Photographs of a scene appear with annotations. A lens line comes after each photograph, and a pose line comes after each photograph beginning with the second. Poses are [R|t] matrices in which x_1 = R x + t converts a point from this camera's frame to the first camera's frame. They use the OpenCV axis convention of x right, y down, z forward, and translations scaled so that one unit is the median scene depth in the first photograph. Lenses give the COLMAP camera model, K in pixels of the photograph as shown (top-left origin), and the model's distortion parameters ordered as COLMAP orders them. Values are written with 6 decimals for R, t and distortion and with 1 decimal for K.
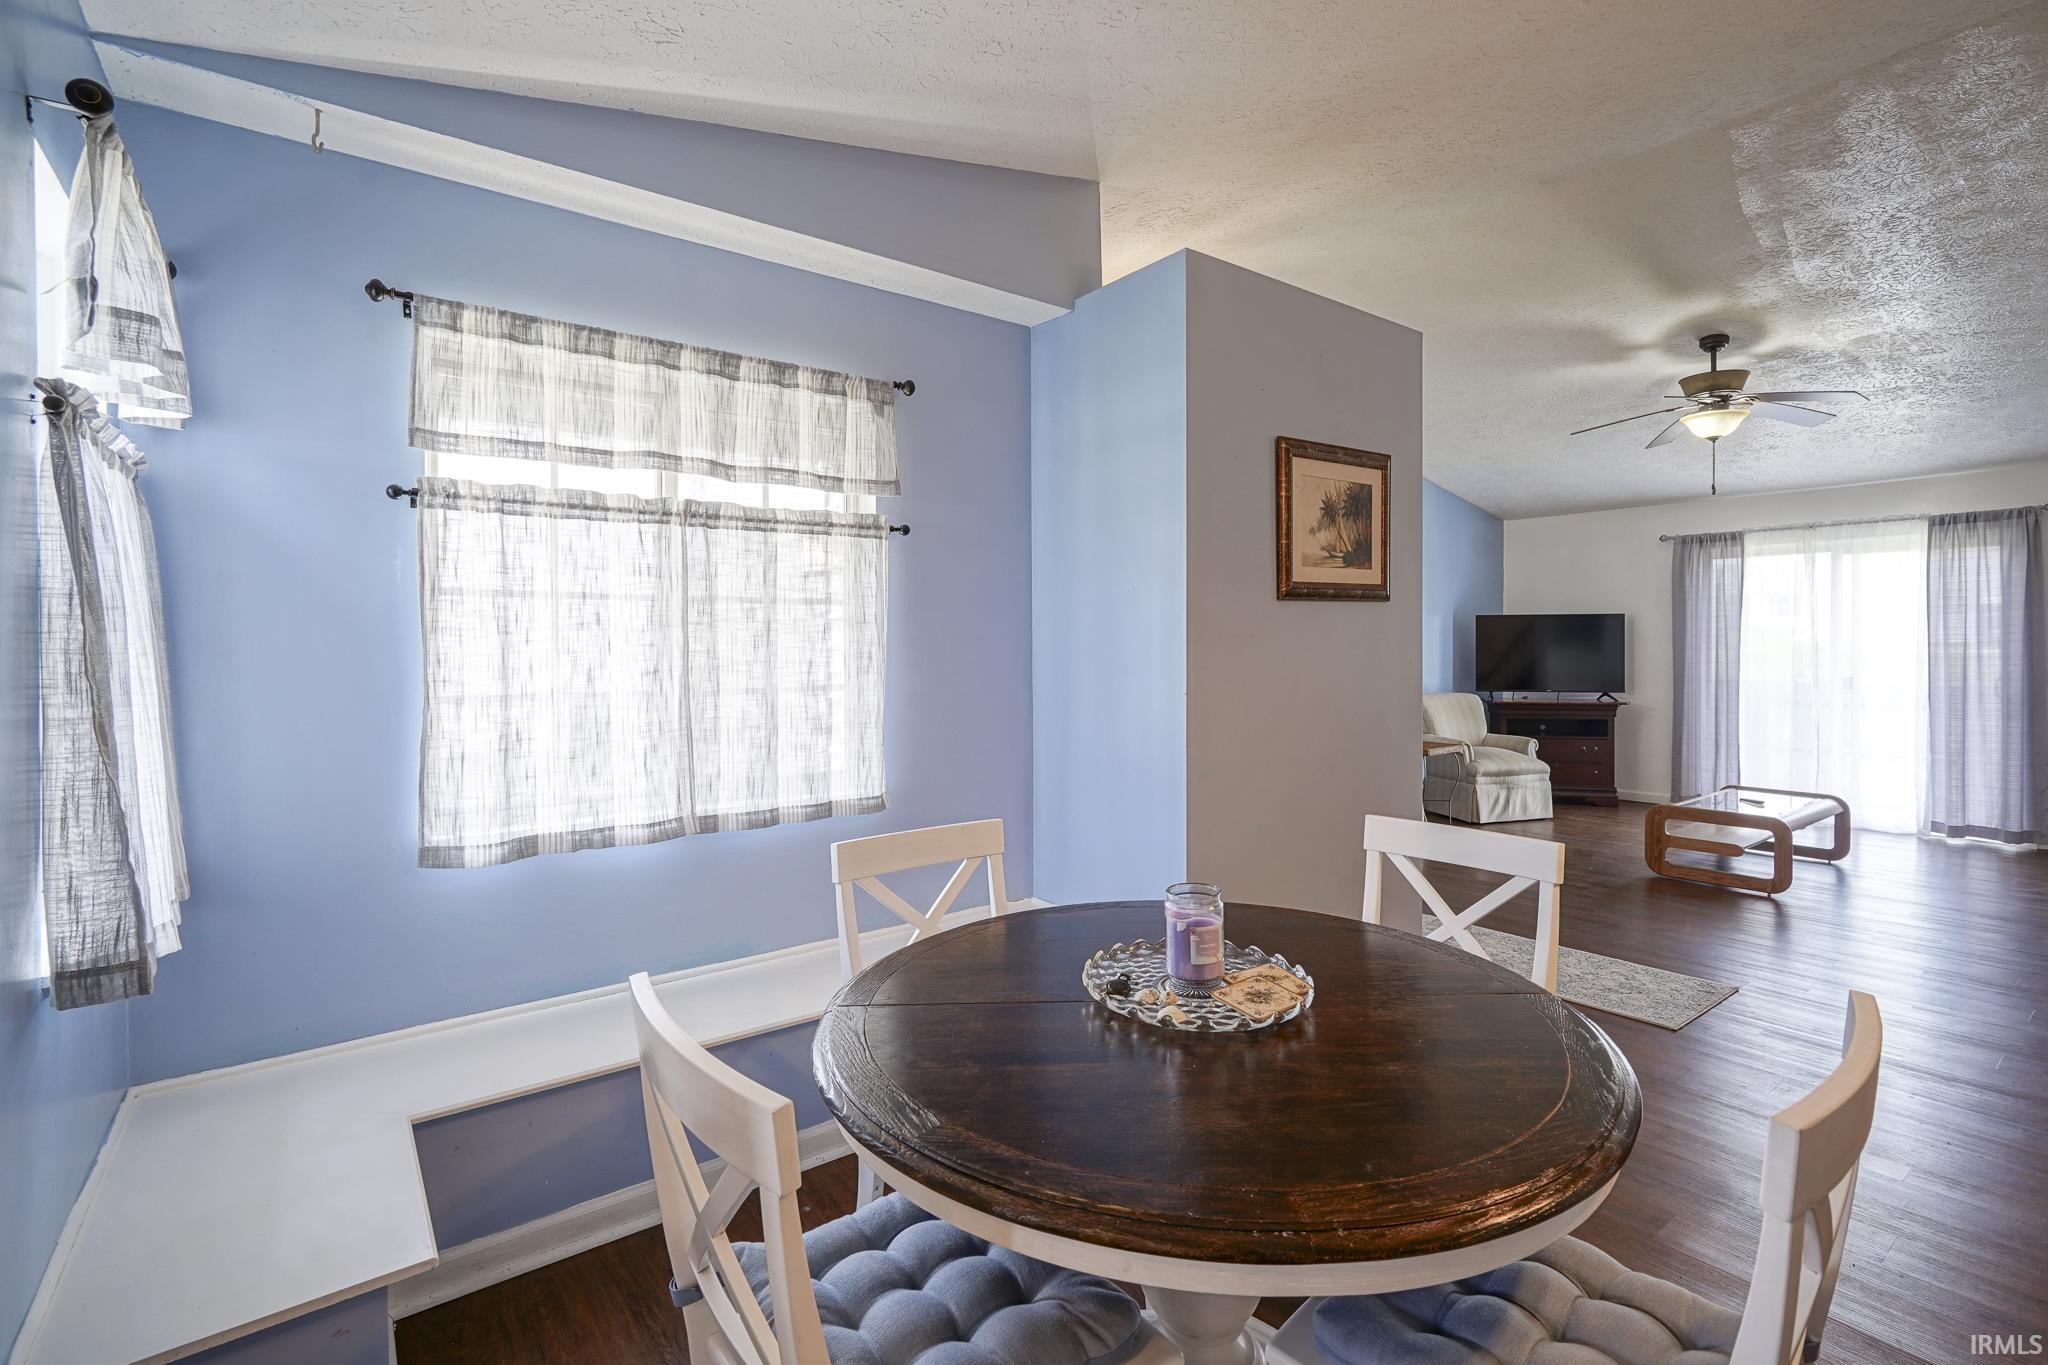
lens RADIAL K [[934.2, 0, 1020.9], [0, 934.2, 664.6], [0, 0, 1]] dist [-0.004887, 0.002690]
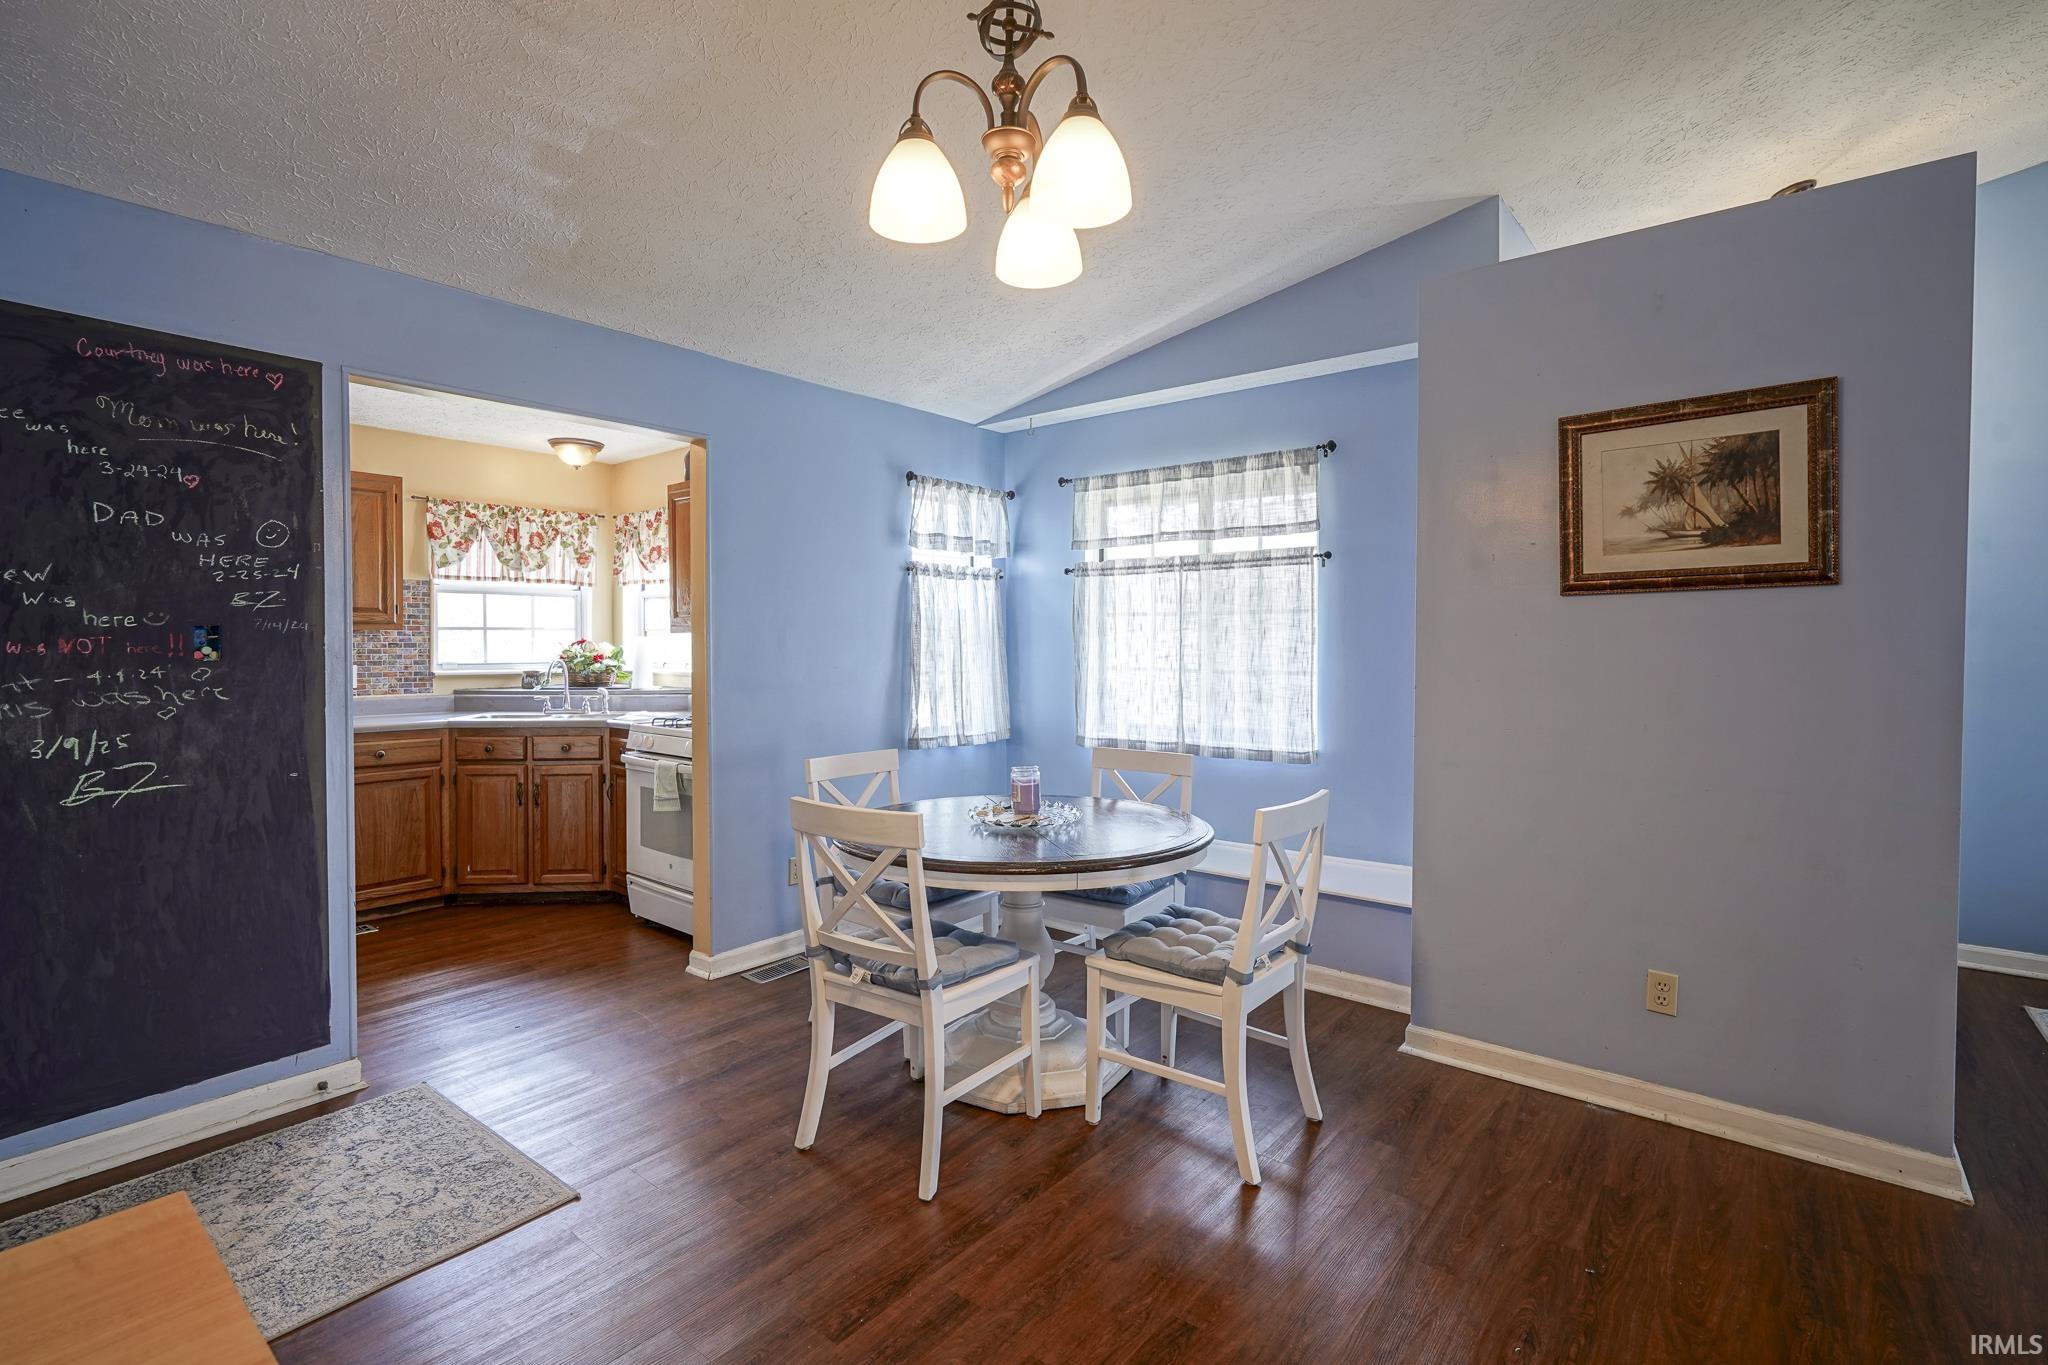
lens RADIAL K [[934.2, 0, 1006.8], [0, 934.2, 657.3], [0, 0, 1]] dist [-0.004887, 0.002690]
pose [[0.236285, 0.020273, -0.971472, 1.086482], [-0.024139, 0.999596, 0.014989, -0.009009], [0.971384, 0.019909, 0.236679, 0.261823]]
